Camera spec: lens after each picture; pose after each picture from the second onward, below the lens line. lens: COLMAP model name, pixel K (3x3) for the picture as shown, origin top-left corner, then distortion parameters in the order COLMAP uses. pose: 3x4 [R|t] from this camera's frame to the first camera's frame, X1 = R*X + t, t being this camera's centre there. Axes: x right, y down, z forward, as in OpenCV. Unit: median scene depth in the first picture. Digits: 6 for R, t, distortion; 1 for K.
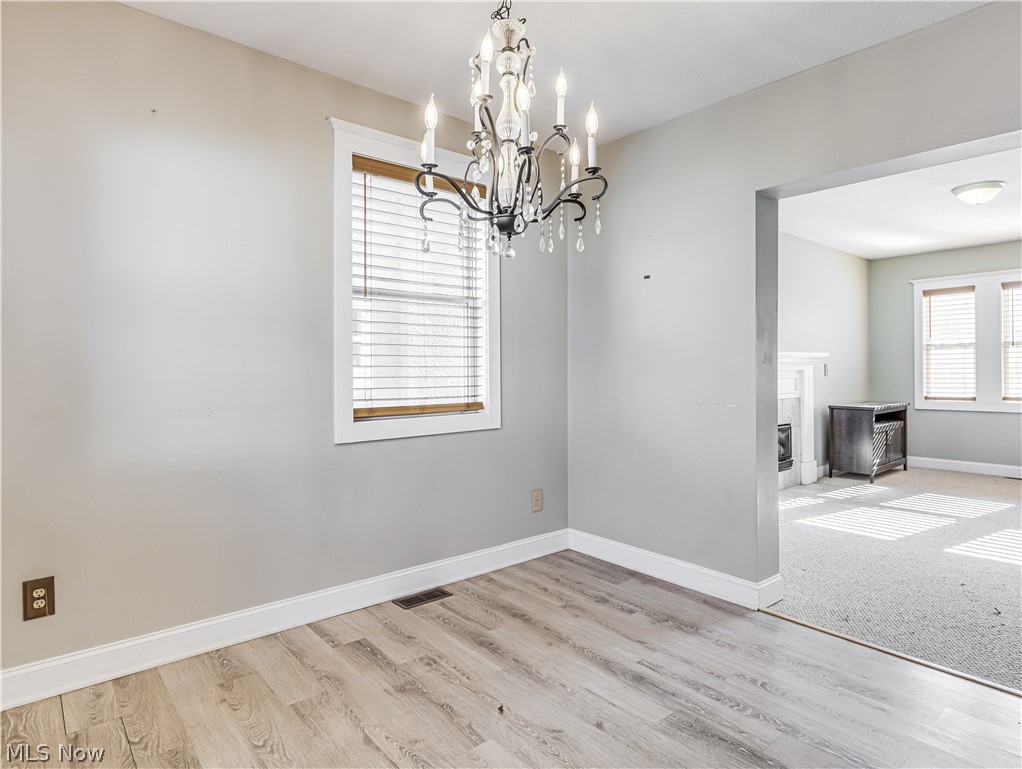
lens RADIAL K [[531.9, 0, 512.8], [0, 531.9, 371.9], [0, 0, 1]] dist [0.001720, 0.000388]
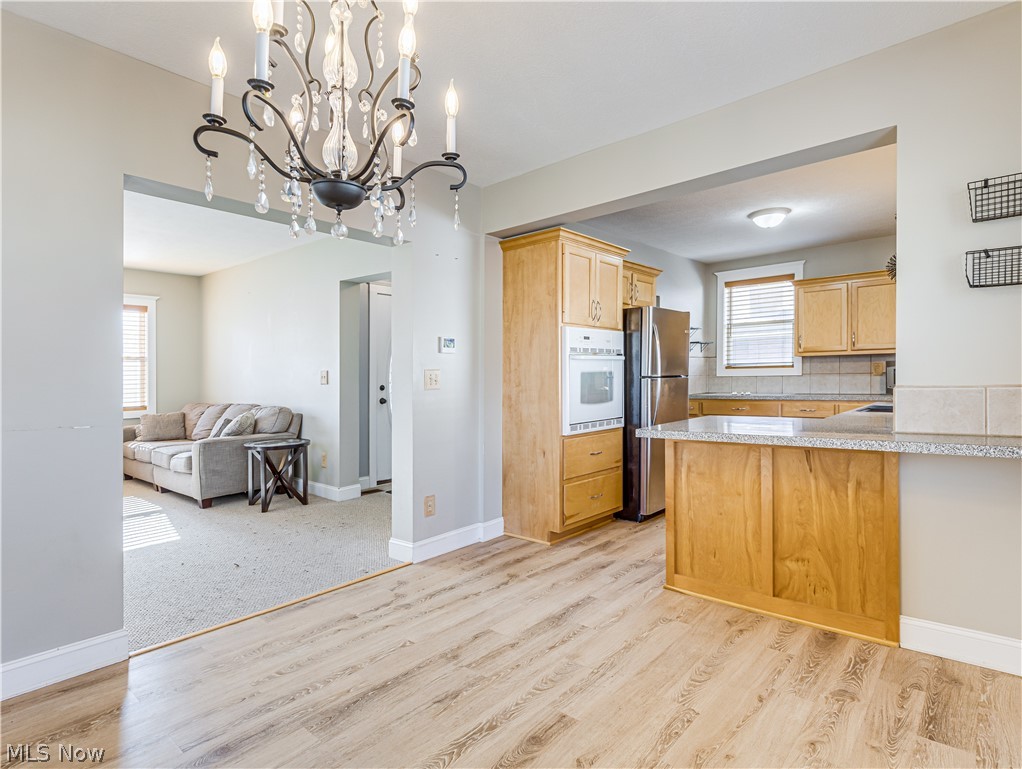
lens RADIAL K [[545.9, 0, 511.0], [0, 545.9, 384.5], [0, 0, 1]] dist [0.000839, 0.000369]
pose [[-0.111209, -0.008712, 0.993759, -0.679495], [0.005953, 0.999938, 0.009432, -0.000740], [-0.993779, 0.006965, -0.111150, 0.670186]]
